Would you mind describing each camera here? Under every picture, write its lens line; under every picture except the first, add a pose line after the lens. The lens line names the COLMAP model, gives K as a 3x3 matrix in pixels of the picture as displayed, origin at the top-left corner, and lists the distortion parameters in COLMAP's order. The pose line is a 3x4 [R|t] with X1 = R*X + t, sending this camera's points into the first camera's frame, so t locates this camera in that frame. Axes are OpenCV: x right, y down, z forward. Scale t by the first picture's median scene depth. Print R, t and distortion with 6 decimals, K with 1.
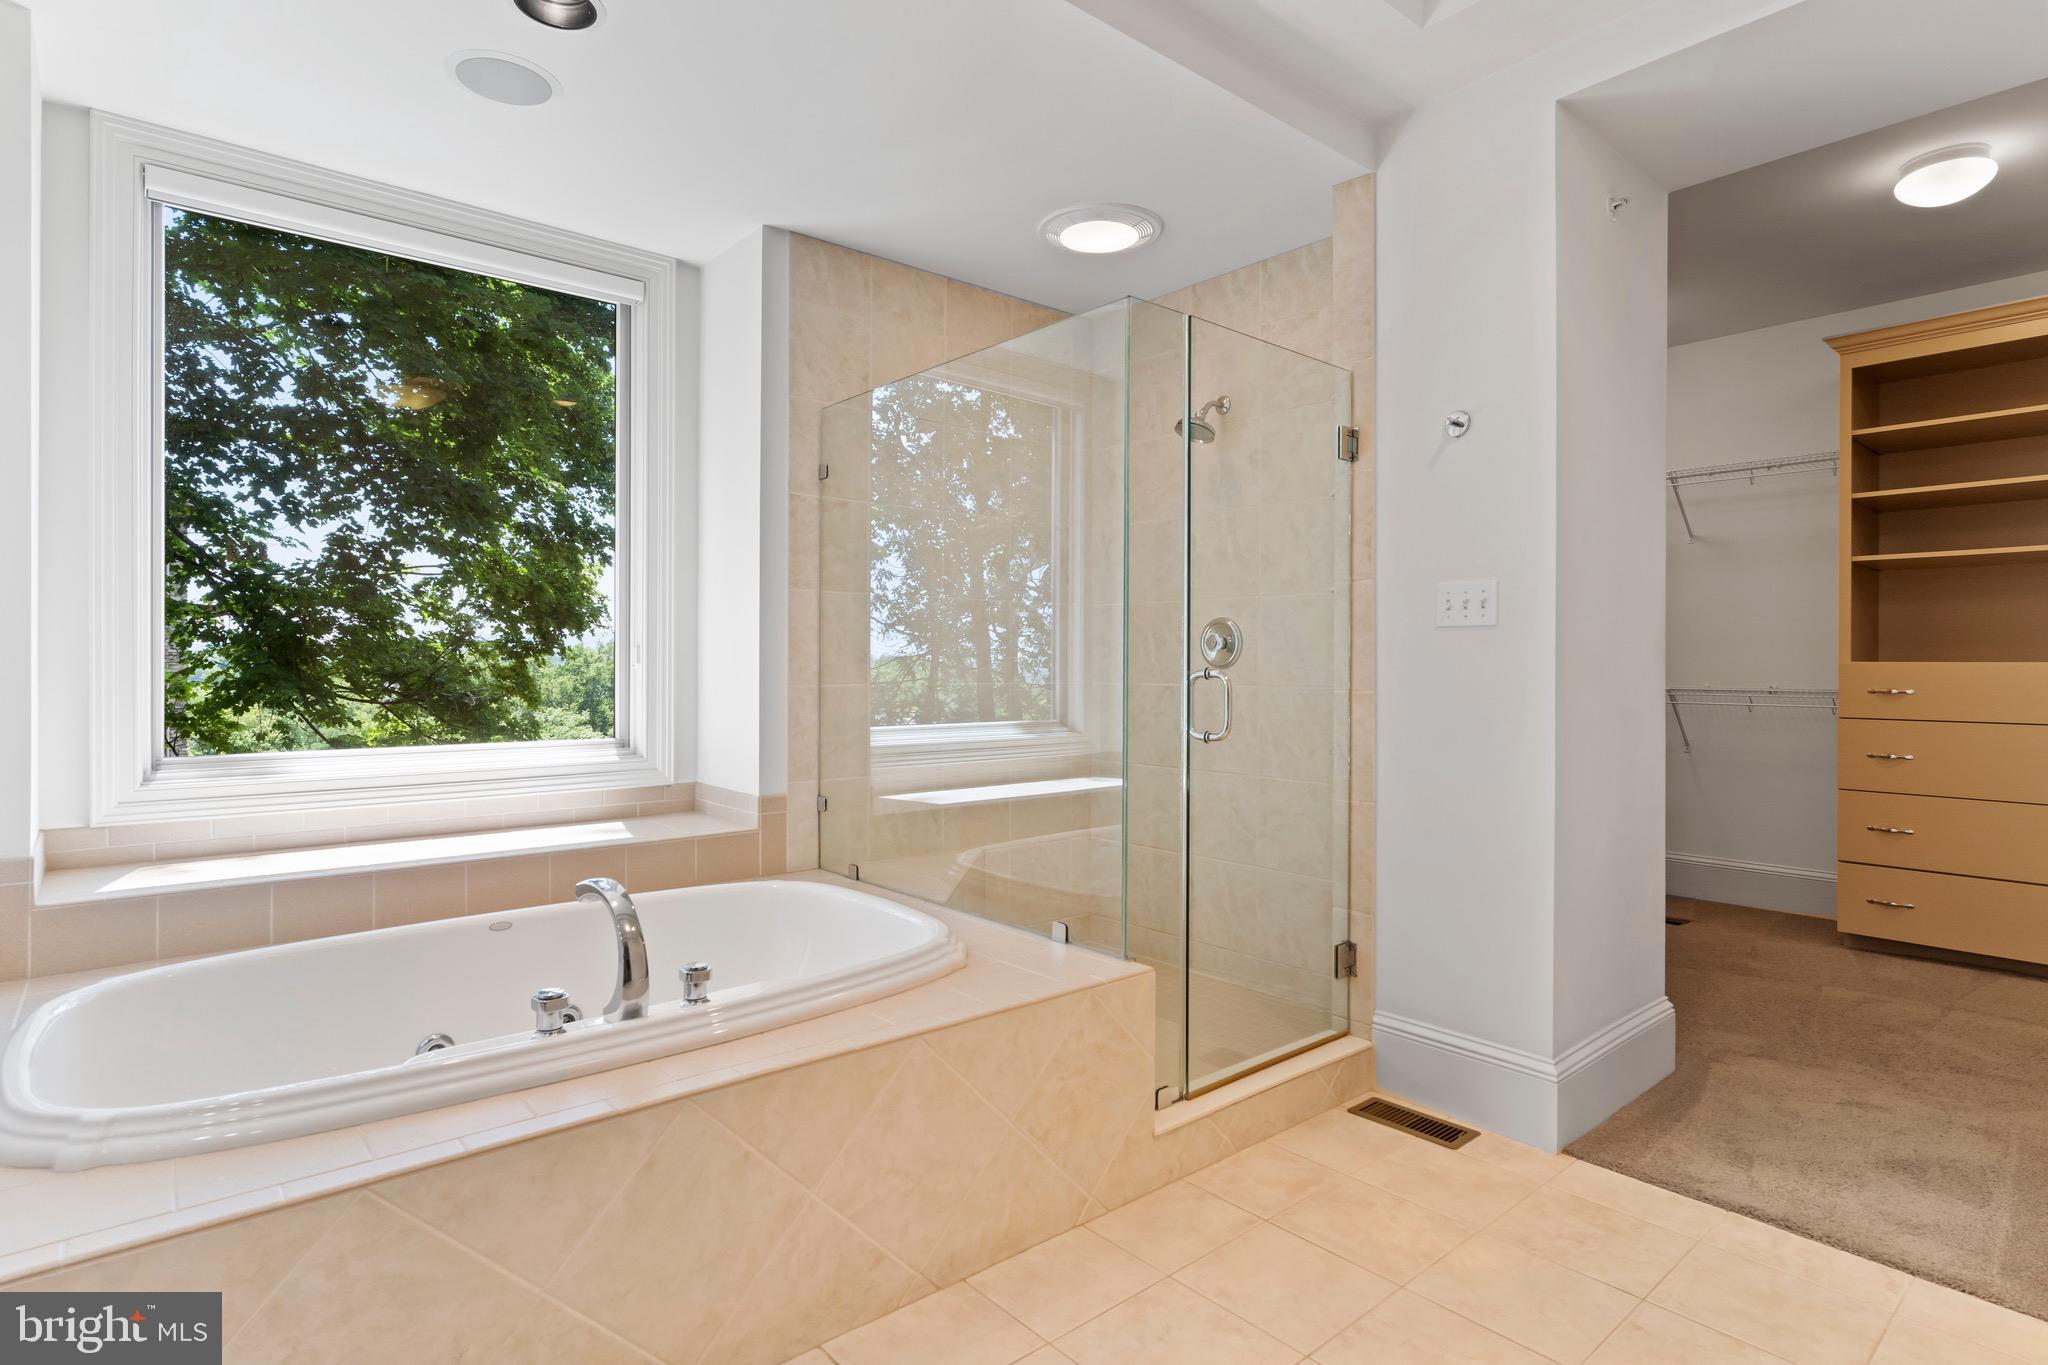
lens RADIAL K [[1050.5, 0, 1021.4], [0, 1050.5, 668.8], [0, 0, 1]] dist [-0.002244, -0.000184]
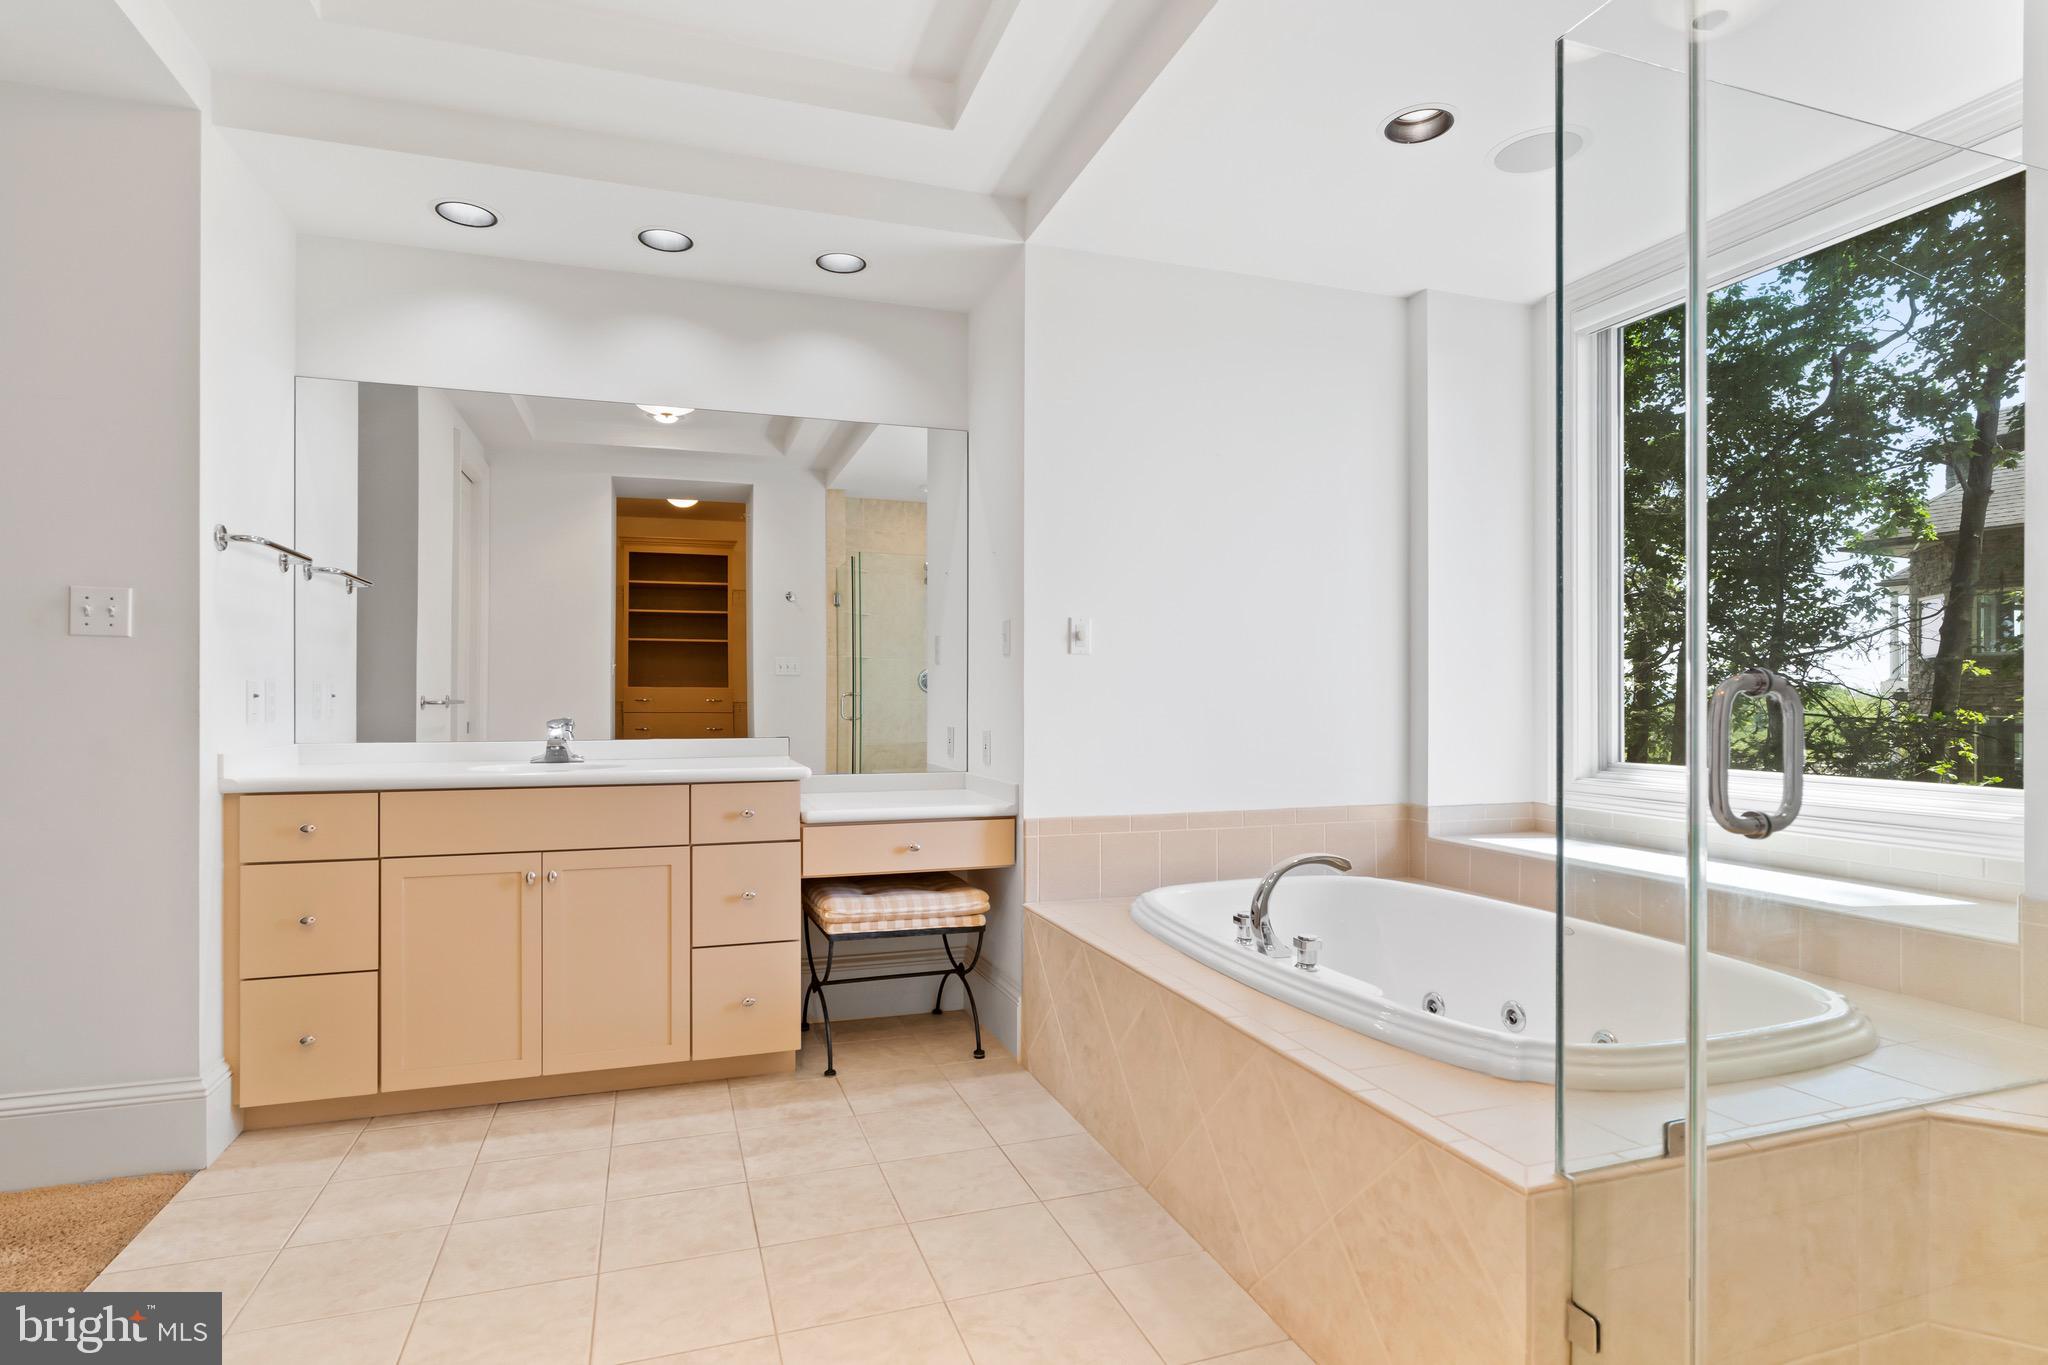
lens RADIAL K [[1067.3, 0, 1024.0], [0, 1067.3, 682.5], [0, 0, 1]] dist [-0.001308, 0.011364]
pose [[-0.358119, -0.012616, -0.933591, 0.621696], [-0.002965, 0.999919, -0.012375, 0.006586], [0.933671, -0.001663, -0.358127, 0.750899]]
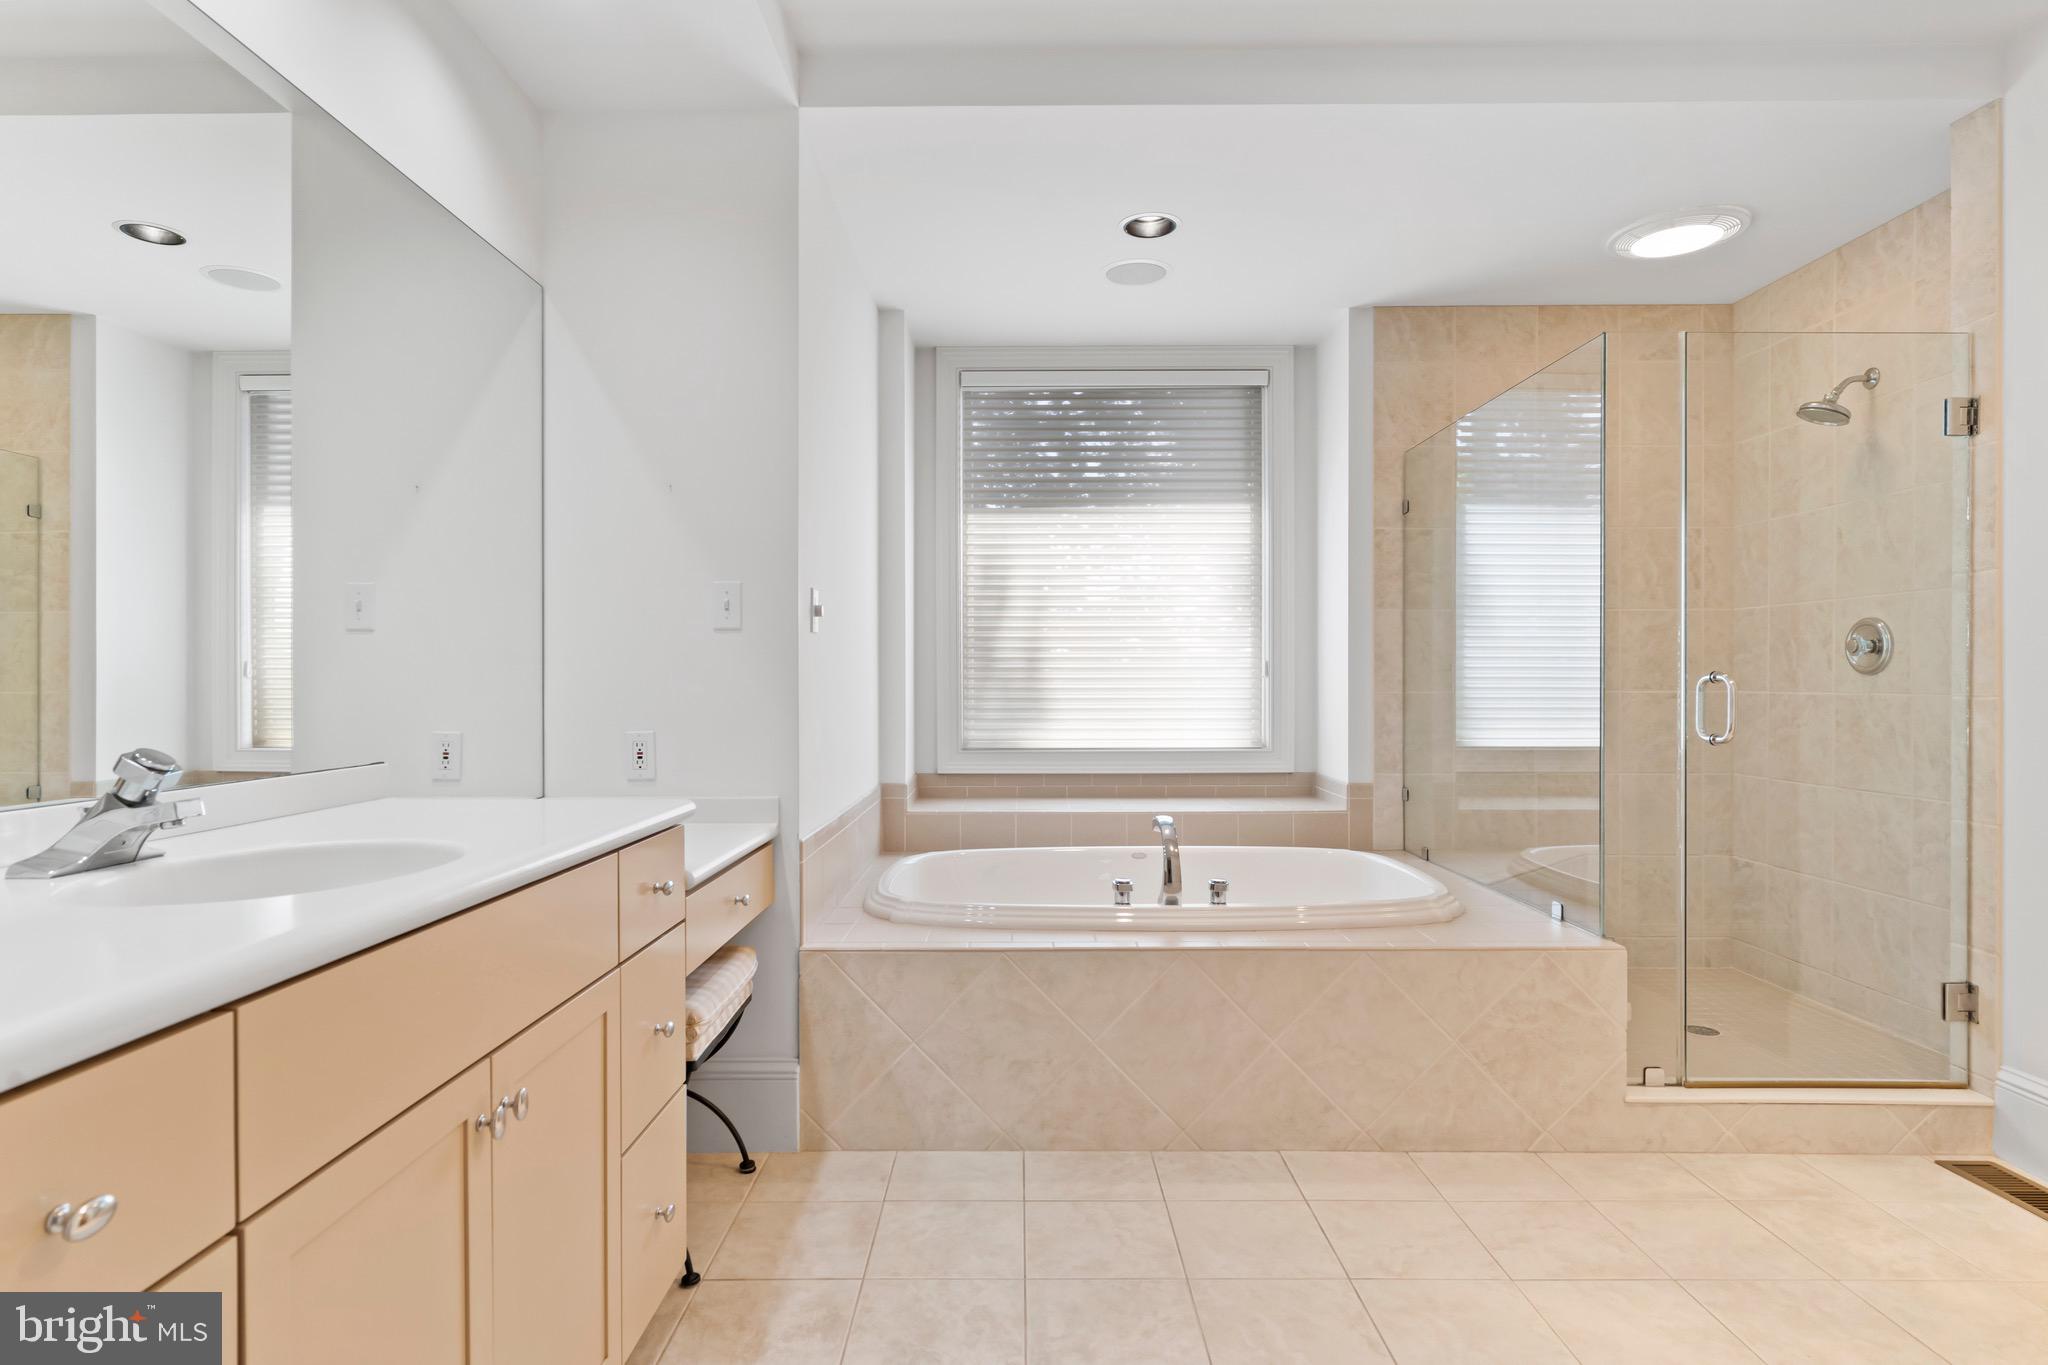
lens RADIAL K [[1067.3, 0, 1024.0], [0, 1067.3, 682.5], [0, 0, 1]] dist [-0.001308, 0.011364]
pose [[0.764331, -0.003999, -0.644812, 0.287643], [0.002905, 0.999992, -0.002759, 0.008883], [0.644818, 0.000236, 0.764336, -0.196179]]
